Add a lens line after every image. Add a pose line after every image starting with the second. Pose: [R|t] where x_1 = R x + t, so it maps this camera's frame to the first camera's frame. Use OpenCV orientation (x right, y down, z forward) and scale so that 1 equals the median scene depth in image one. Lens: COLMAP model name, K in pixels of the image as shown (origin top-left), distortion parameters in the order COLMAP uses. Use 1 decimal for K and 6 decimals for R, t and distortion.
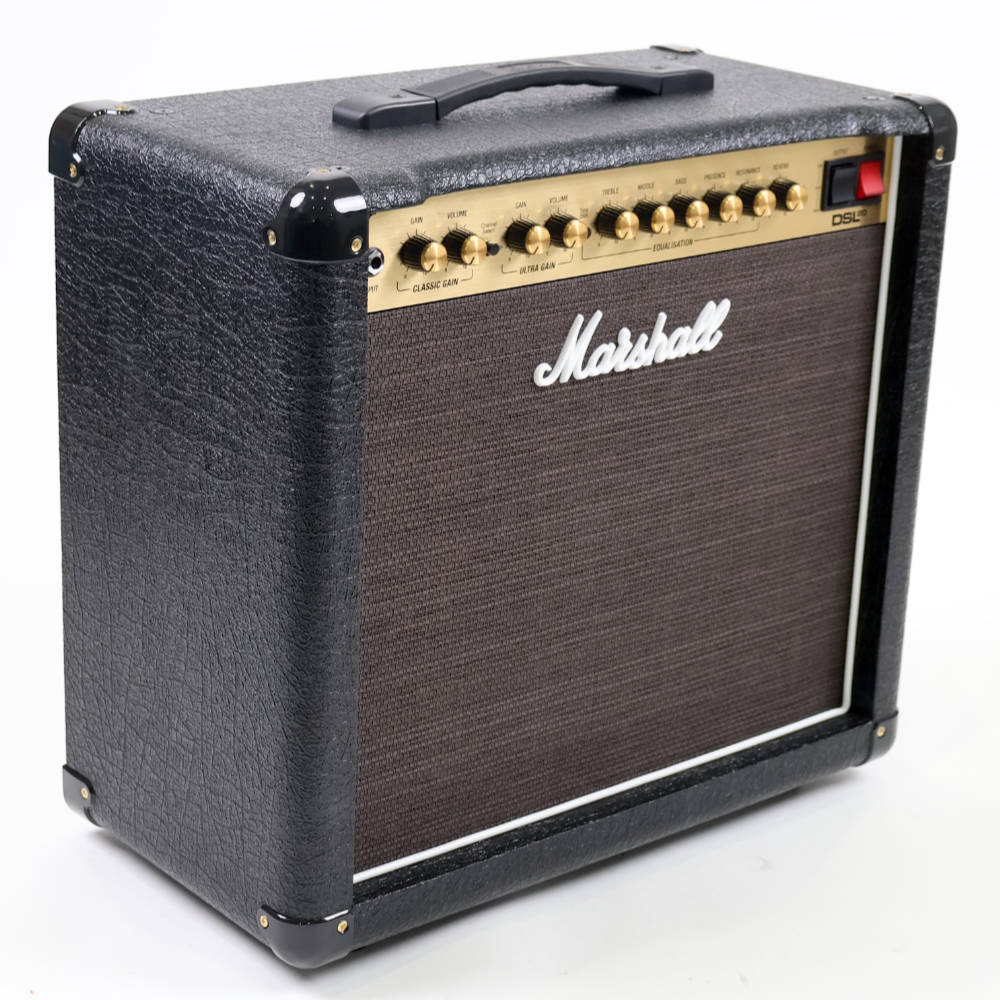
lens RADIAL K [[2494.3, 0, 500.0], [0, 2494.3, 500.0], [0, 0, 1]] dist [0.014593, 0.320537]
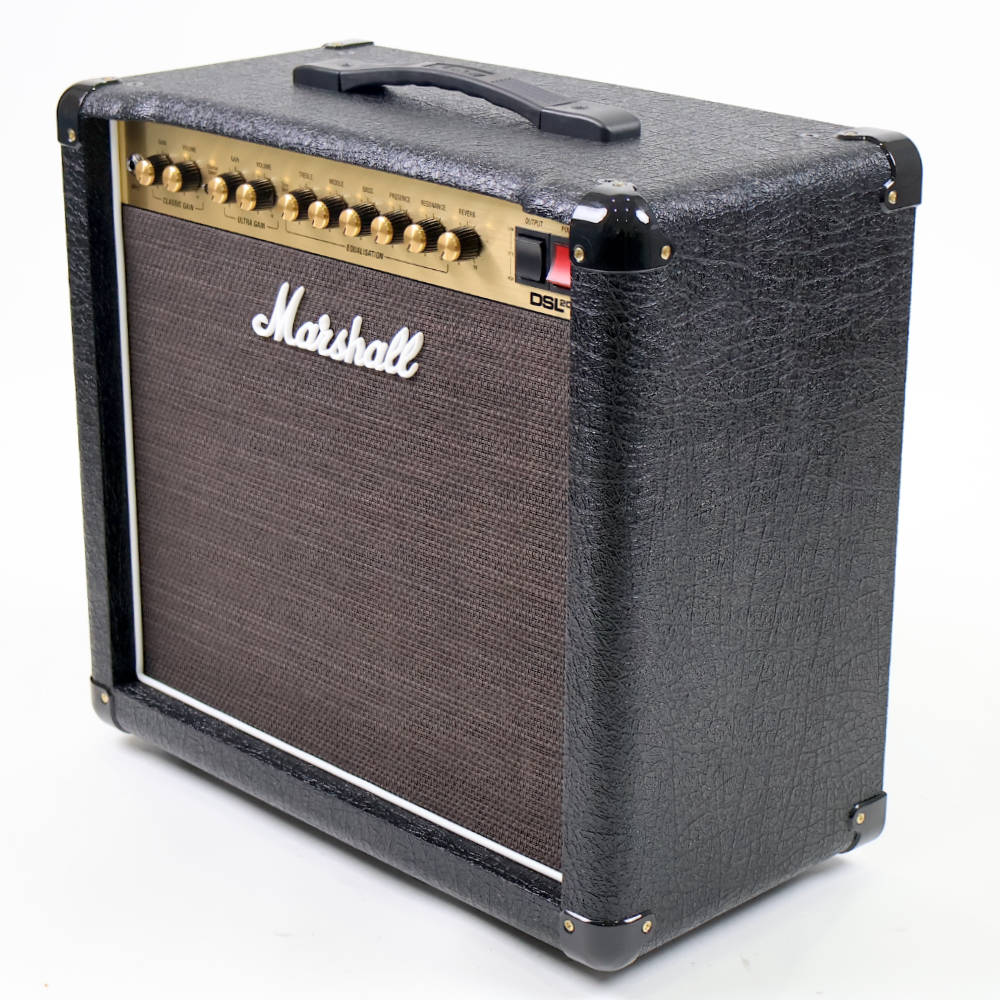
lens RADIAL K [[2494.3, 0, 500.0], [0, 2494.3, 500.0], [0, 0, 1]] dist [0.014593, 0.320537]
pose [[0.080339, 0.295025, -0.952106, 1.041173], [-0.330459, 0.909056, 0.253801, -0.279832], [0.940395, 0.294241, 0.170526, 0.898292]]
